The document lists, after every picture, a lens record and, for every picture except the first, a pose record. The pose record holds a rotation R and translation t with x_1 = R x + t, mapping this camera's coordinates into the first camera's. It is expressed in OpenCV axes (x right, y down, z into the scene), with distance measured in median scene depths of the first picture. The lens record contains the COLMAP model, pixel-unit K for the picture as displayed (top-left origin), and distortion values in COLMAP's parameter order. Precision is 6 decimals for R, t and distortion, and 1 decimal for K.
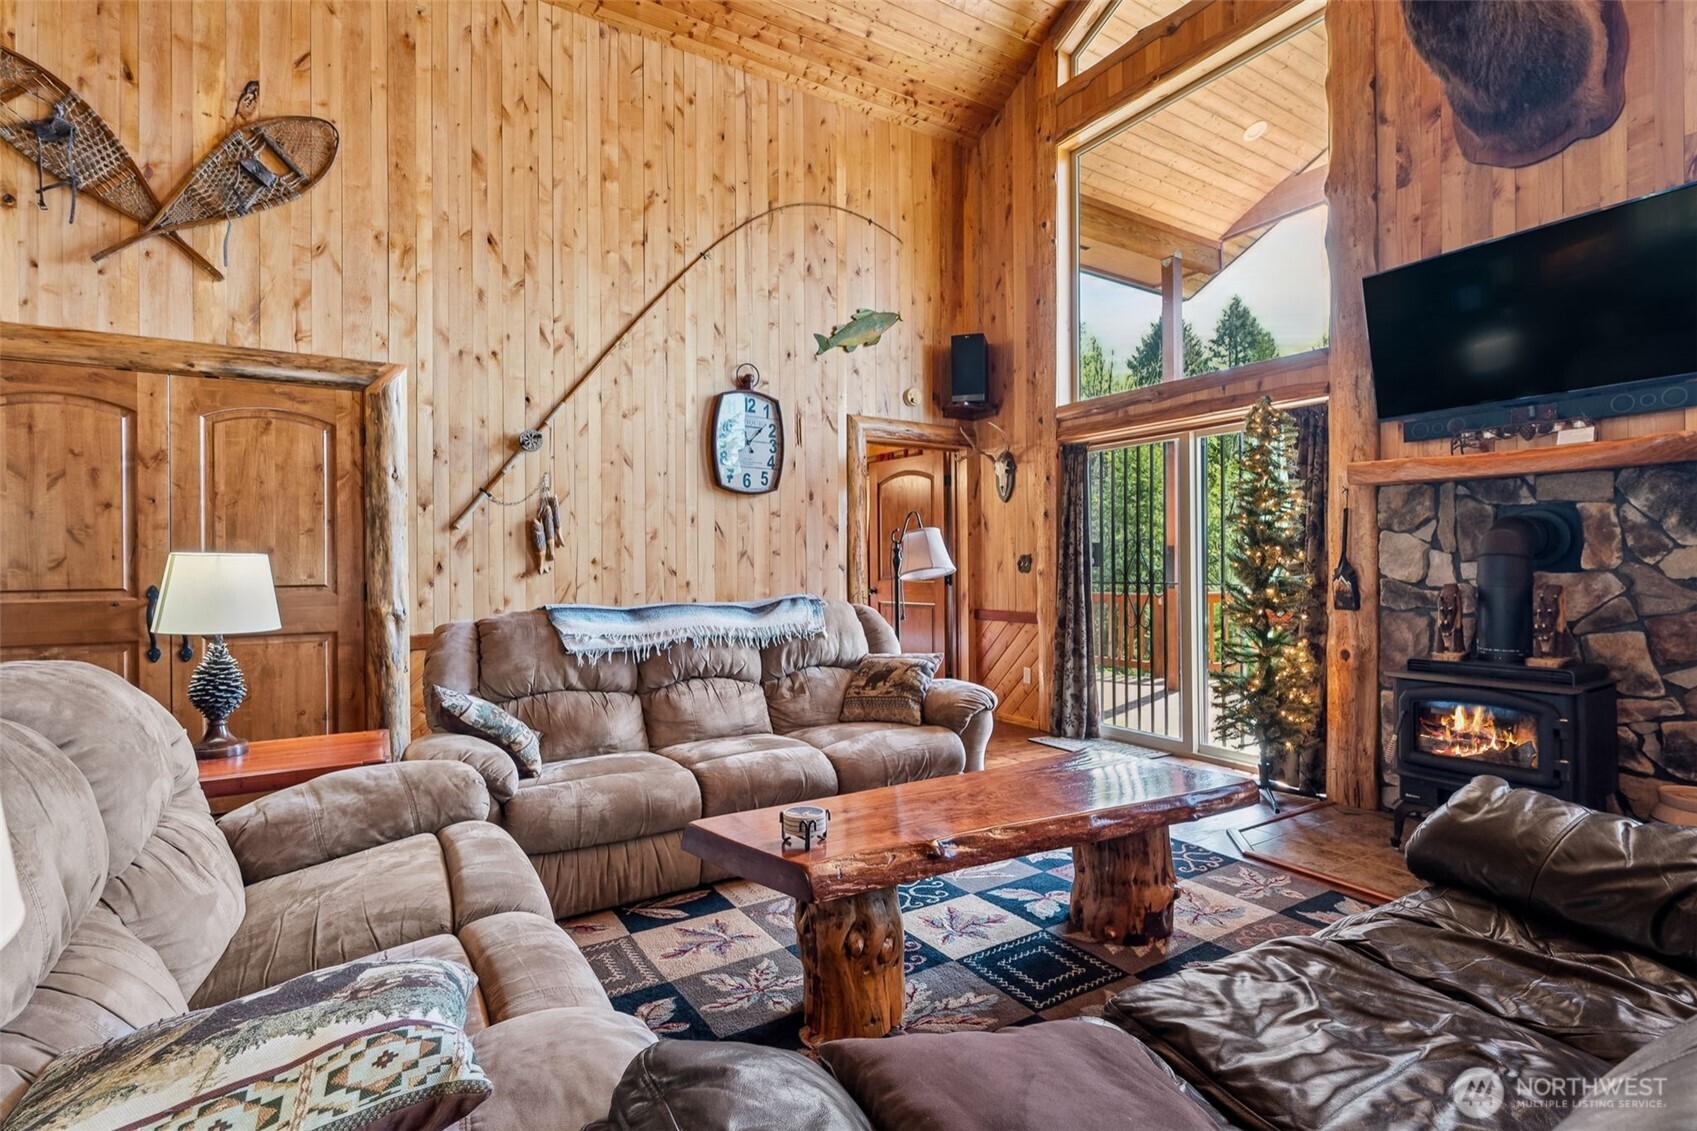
lens RADIAL K [[806.0, 0, 858.4], [0, 806.0, 561.7], [0, 0, 1]] dist [0.002497, -0.002602]
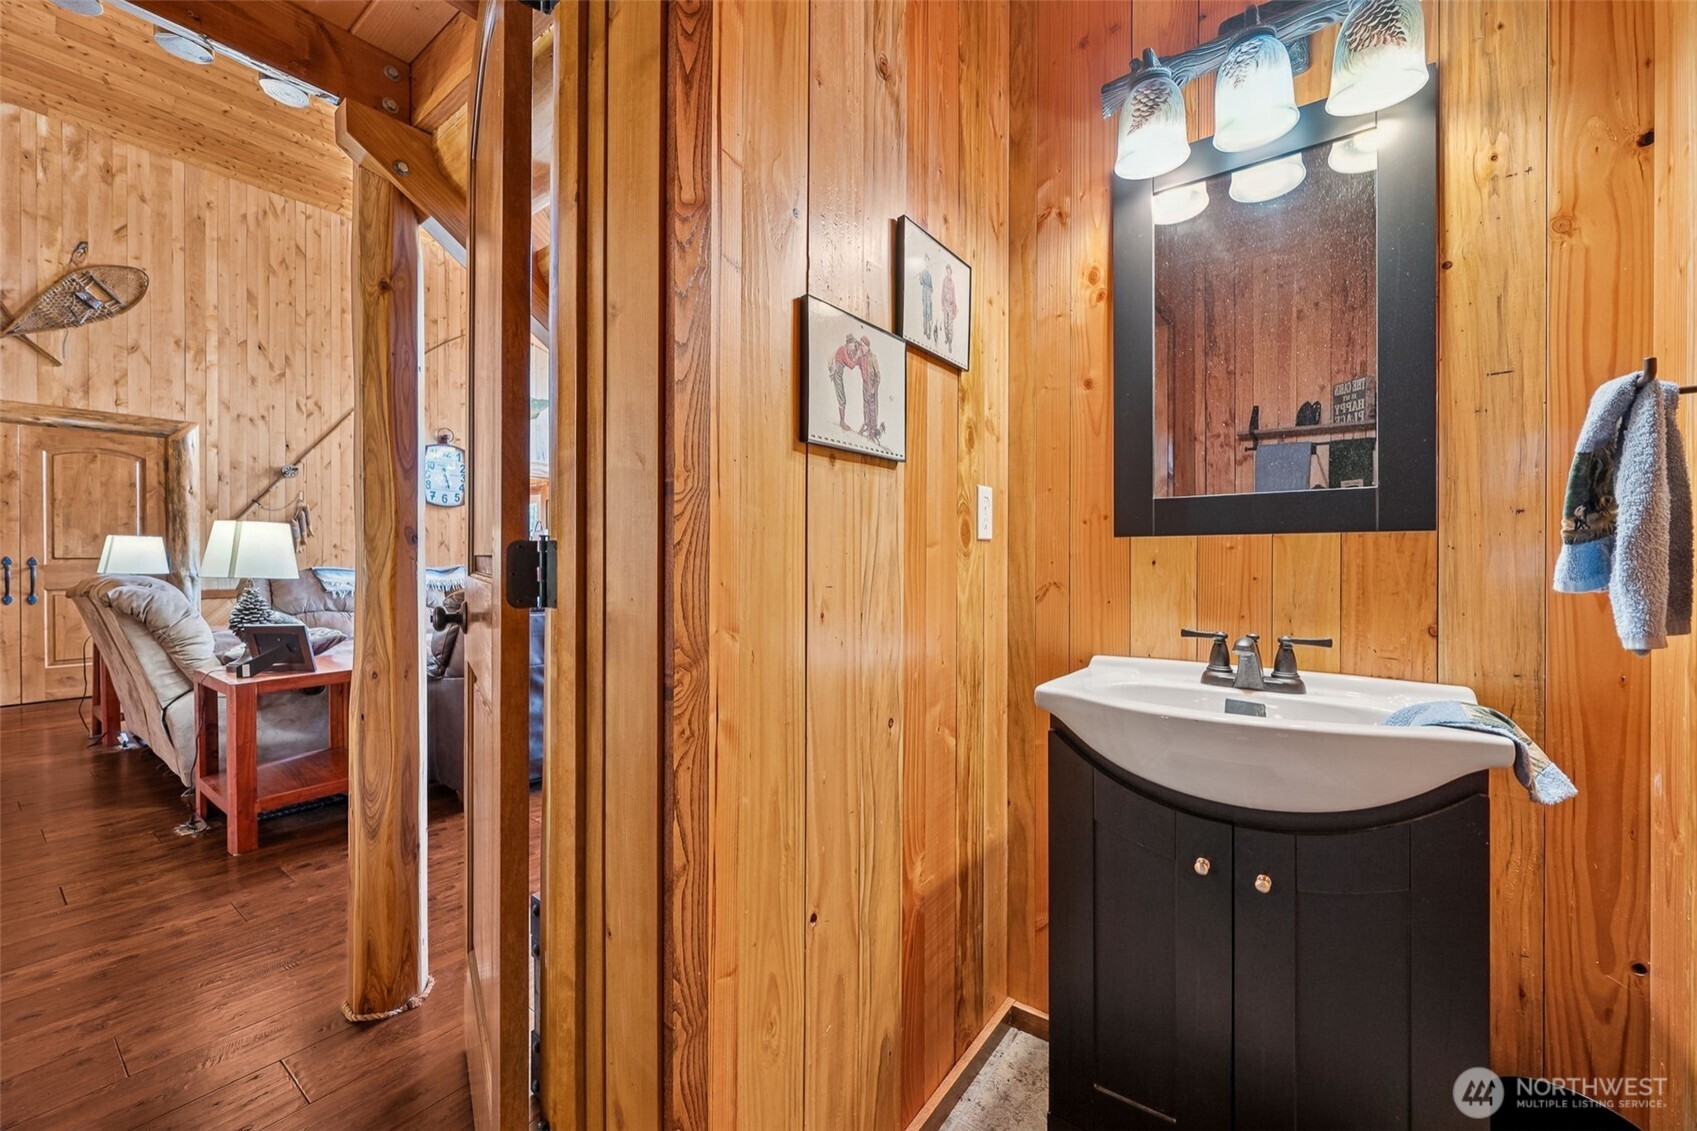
lens RADIAL K [[670.9, 0, 845.1], [0, 670.9, 559.1], [0, 0, 1]] dist [-0.001798, 0.000530]
pose [[0.934285, 0.004751, 0.356496, 0.177354], [-0.006427, 0.999973, 0.003517, 0.017047], [-0.356470, -0.005577, 0.934290, -0.736853]]
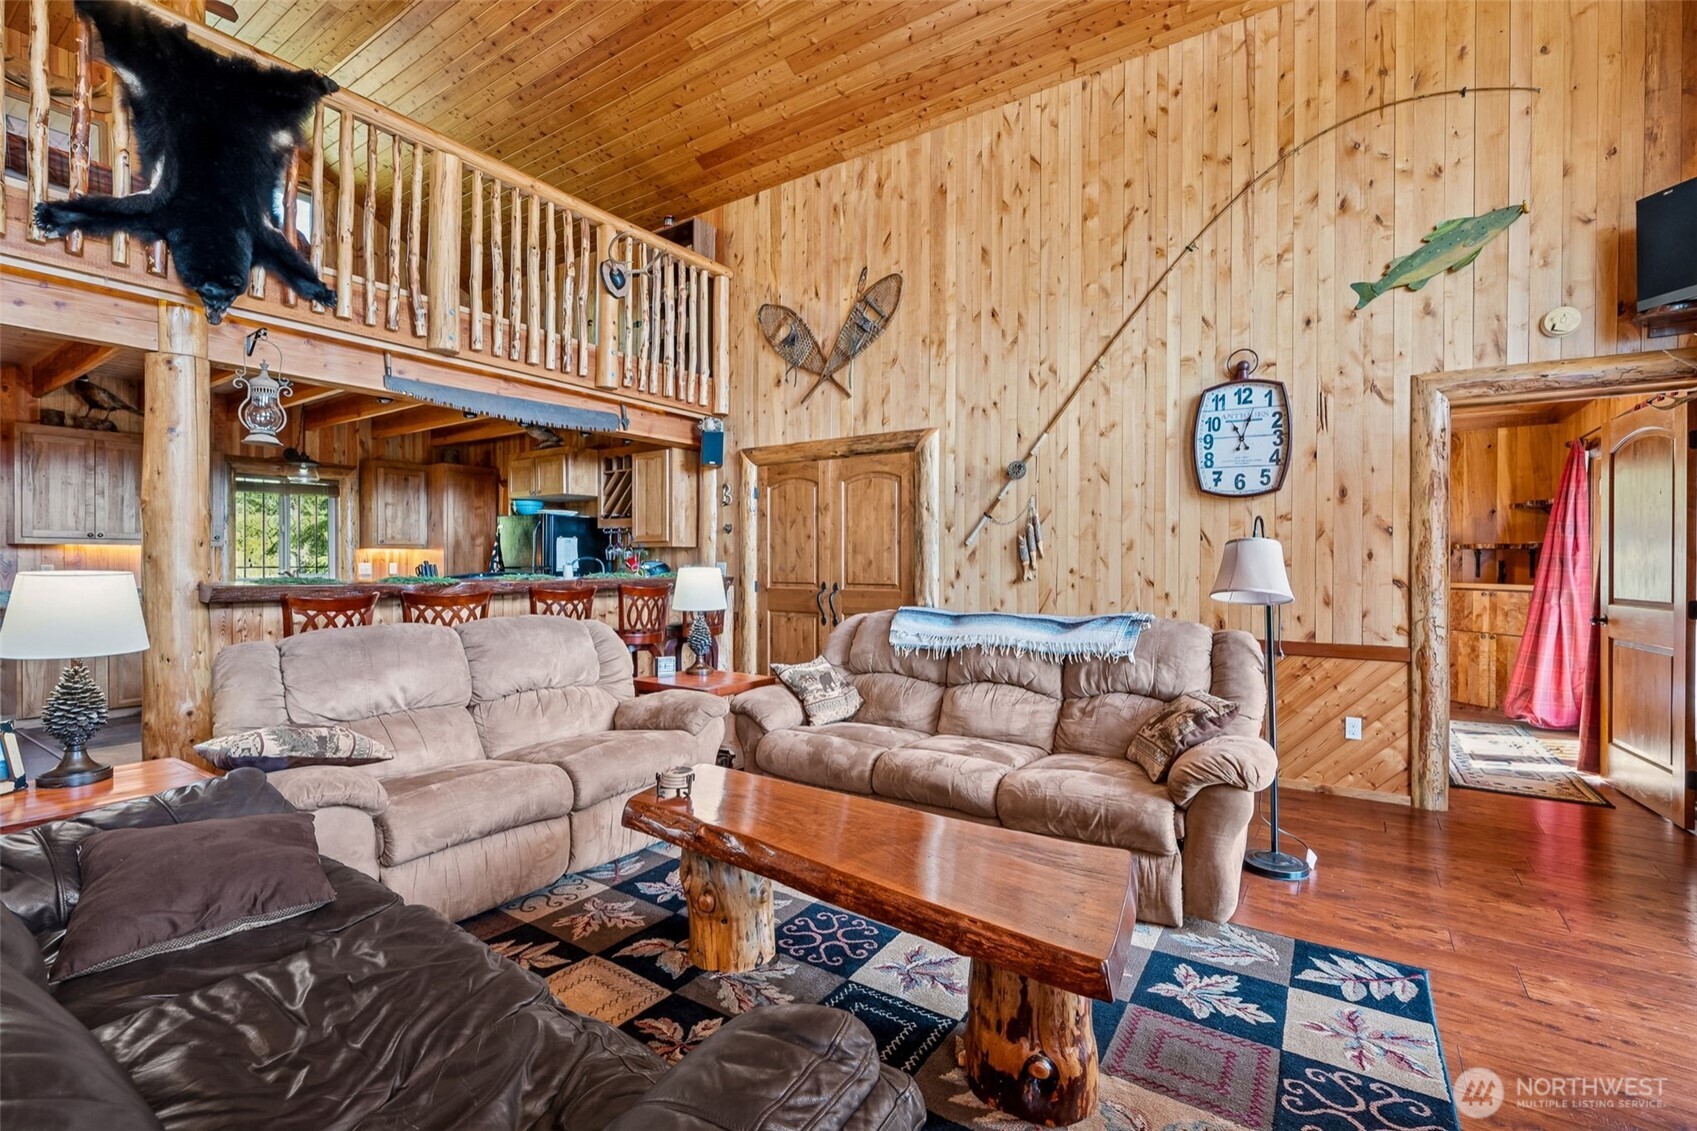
lens RADIAL K [[735.9, 0, 842.1], [0, 735.9, 565.2], [0, 0, 1]] dist [-0.002181, -0.001149]
pose [[0.406115, 0.012023, -0.913743, 0.538167], [-0.003116, 0.999926, 0.011773, -0.022216], [0.913817, -0.001934, 0.406123, 0.346241]]
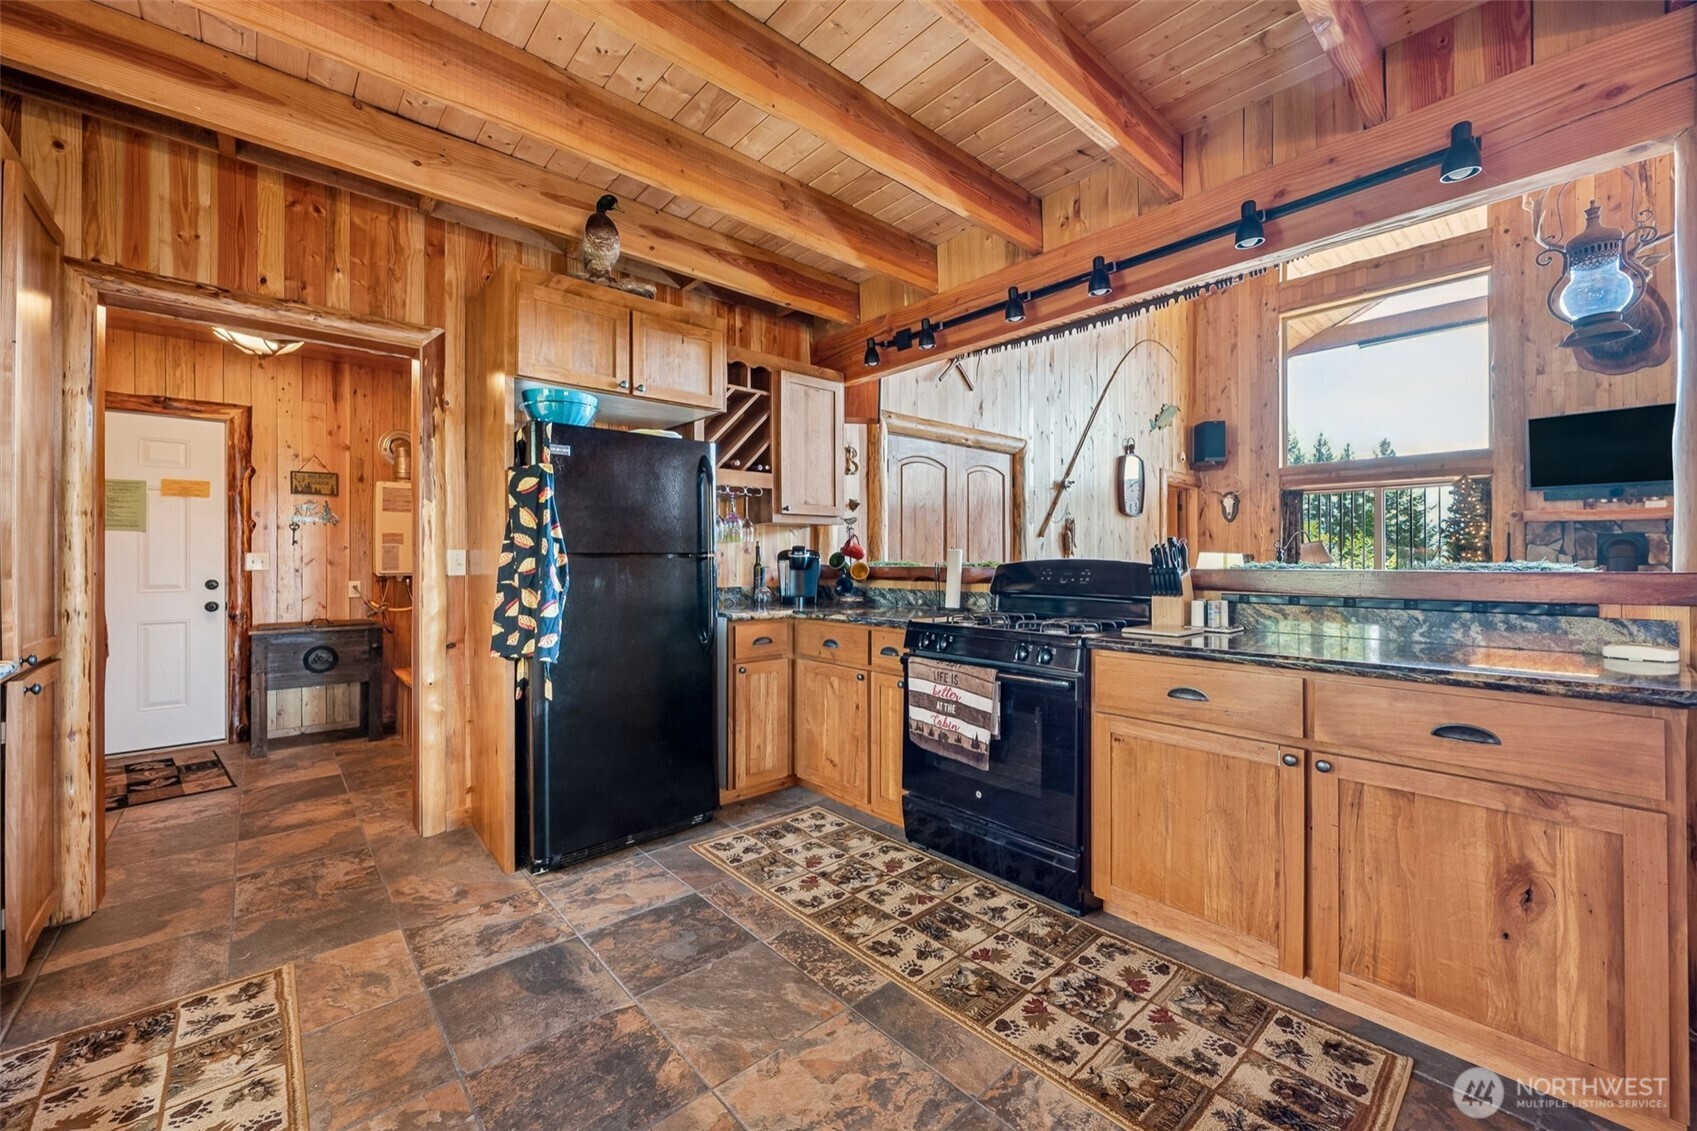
lens RADIAL K [[670.9, 0, 856.7], [0, 670.9, 551.6], [0, 0, 1]] dist [-0.001798, 0.000530]
pose [[0.984878, 0.008720, 0.173030, -1.176502], [-0.007268, 0.999933, -0.009027, 0.005749], [-0.173097, 0.007633, 0.984875, -0.320328]]
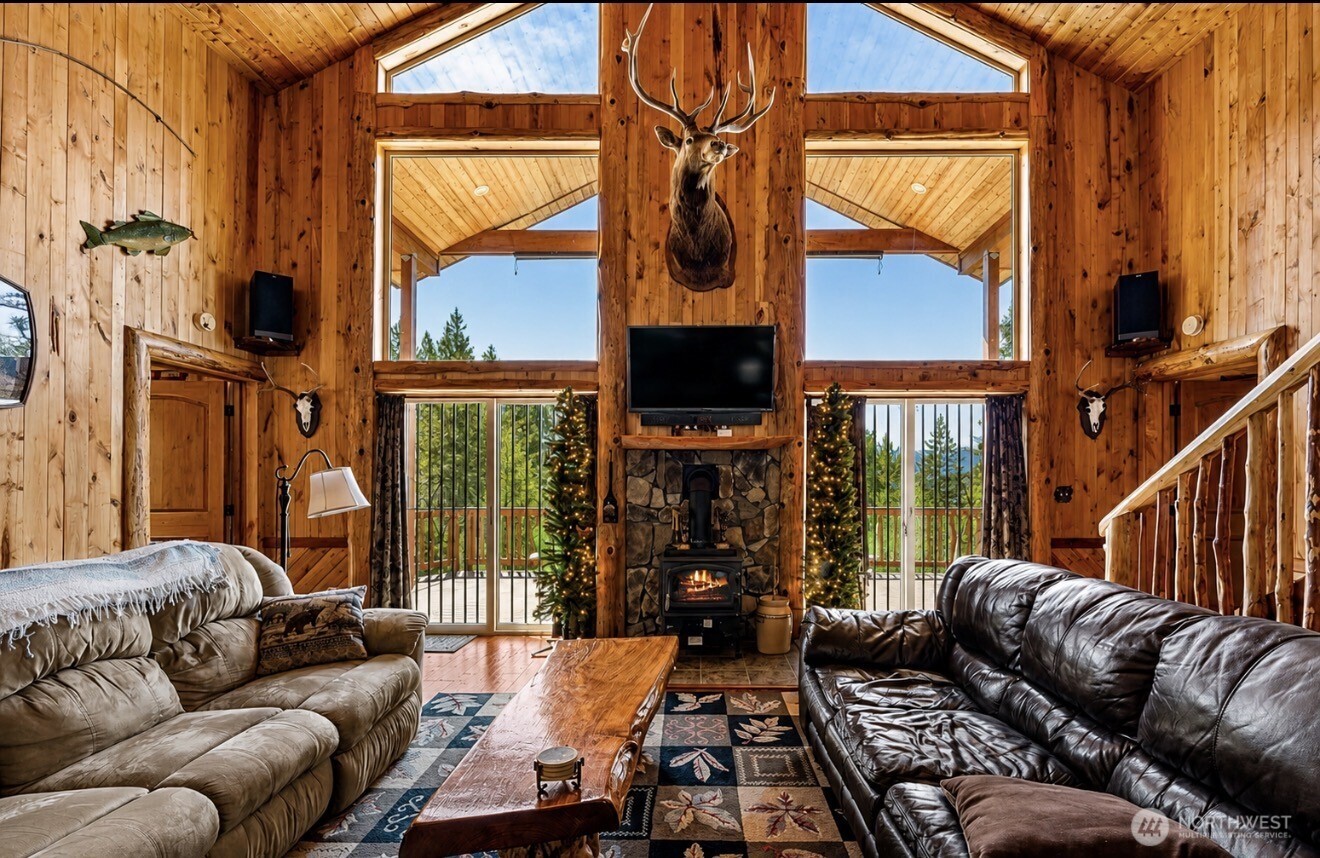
lens RADIAL K [[579.7, 0, 698.3], [0, 579.7, 476.7], [0, 0, 1]] dist [-0.005038, -0.001029]
pose [[0.532407, 0.010799, 0.846420, -0.287062], [-0.004149, 0.999940, -0.010147, -0.022703], [-0.846479, 0.001891, 0.532419, 0.203023]]
